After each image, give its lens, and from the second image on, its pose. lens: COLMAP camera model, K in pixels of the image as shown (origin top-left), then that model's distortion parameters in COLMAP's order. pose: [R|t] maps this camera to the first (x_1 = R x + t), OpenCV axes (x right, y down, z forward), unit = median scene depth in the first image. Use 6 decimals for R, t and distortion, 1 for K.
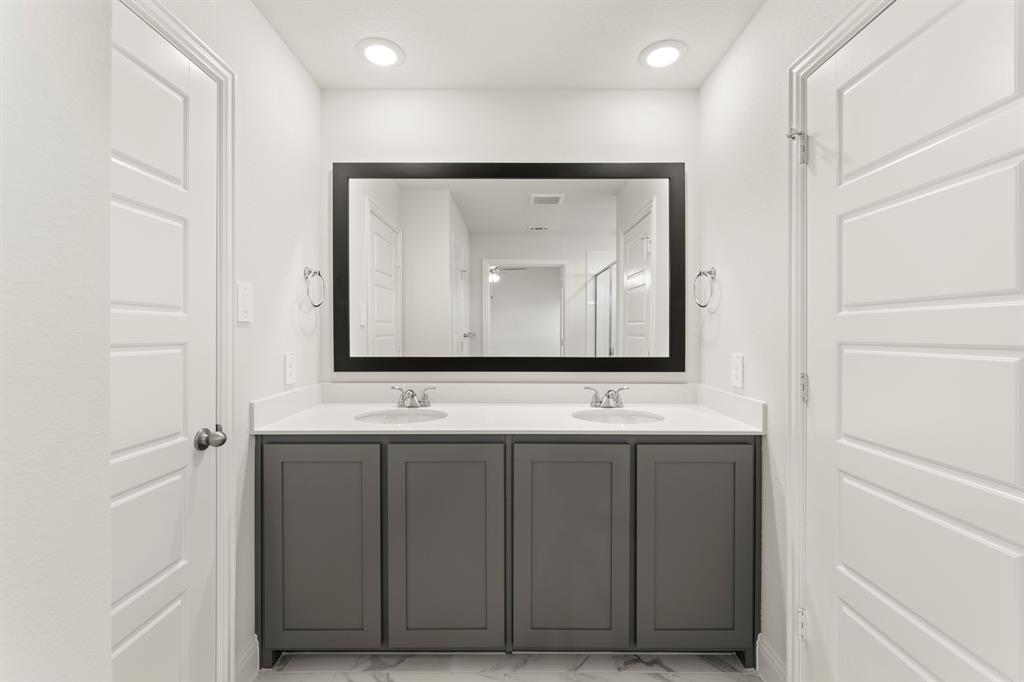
lens RADIAL K [[432.7, 0, 515.8], [0, 432.7, 330.6], [0, 0, 1]] dist [-0.003900, 0.000651]
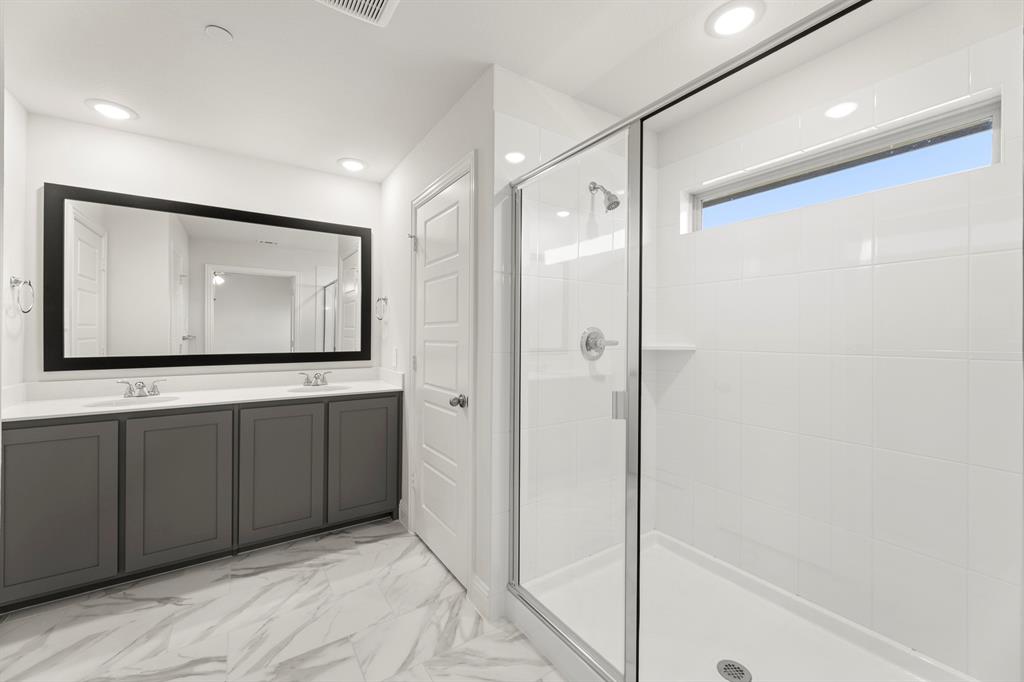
lens RADIAL K [[410.0, 0, 518.5], [0, 410.0, 329.4], [0, 0, 1]] dist [0.000483, -0.000973]
pose [[0.831540, 0.005487, 0.555437, 0.005469], [-0.001044, 0.999965, -0.008317, -0.005775], [-0.555464, 0.006336, 0.831517, -0.565871]]
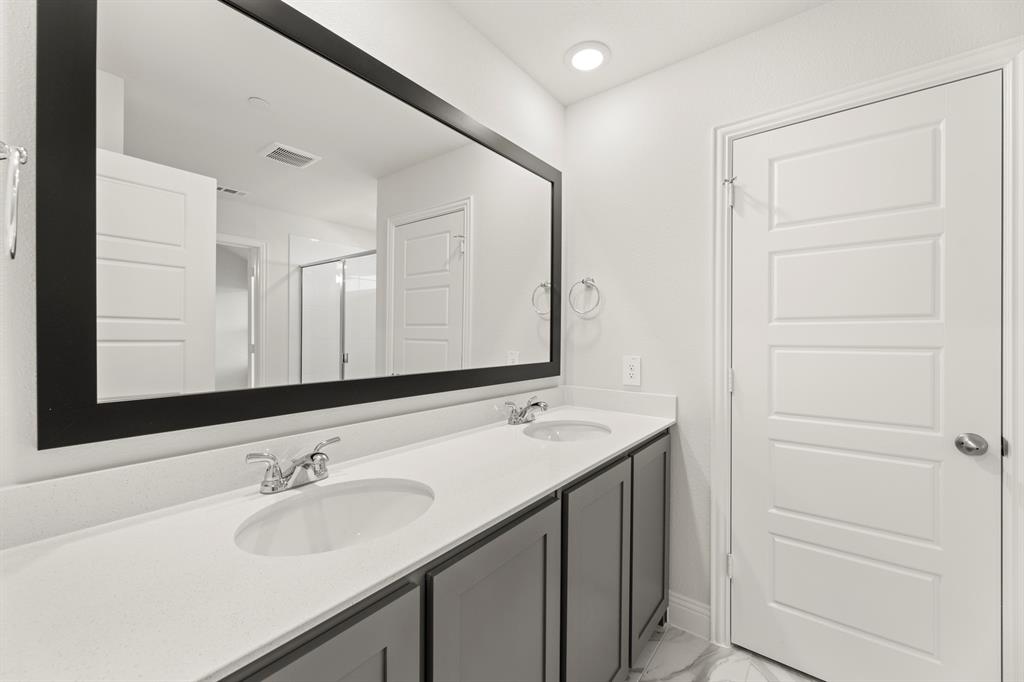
lens RADIAL K [[410.0, 0, 506.8], [0, 410.0, 336.2], [0, 0, 1]] dist [0.000483, -0.000973]
pose [[0.614263, 0.000608, 0.789101, -0.467744], [-0.005556, 0.999978, 0.003554, -0.001003], [-0.789082, -0.006567, 0.614253, 0.514818]]
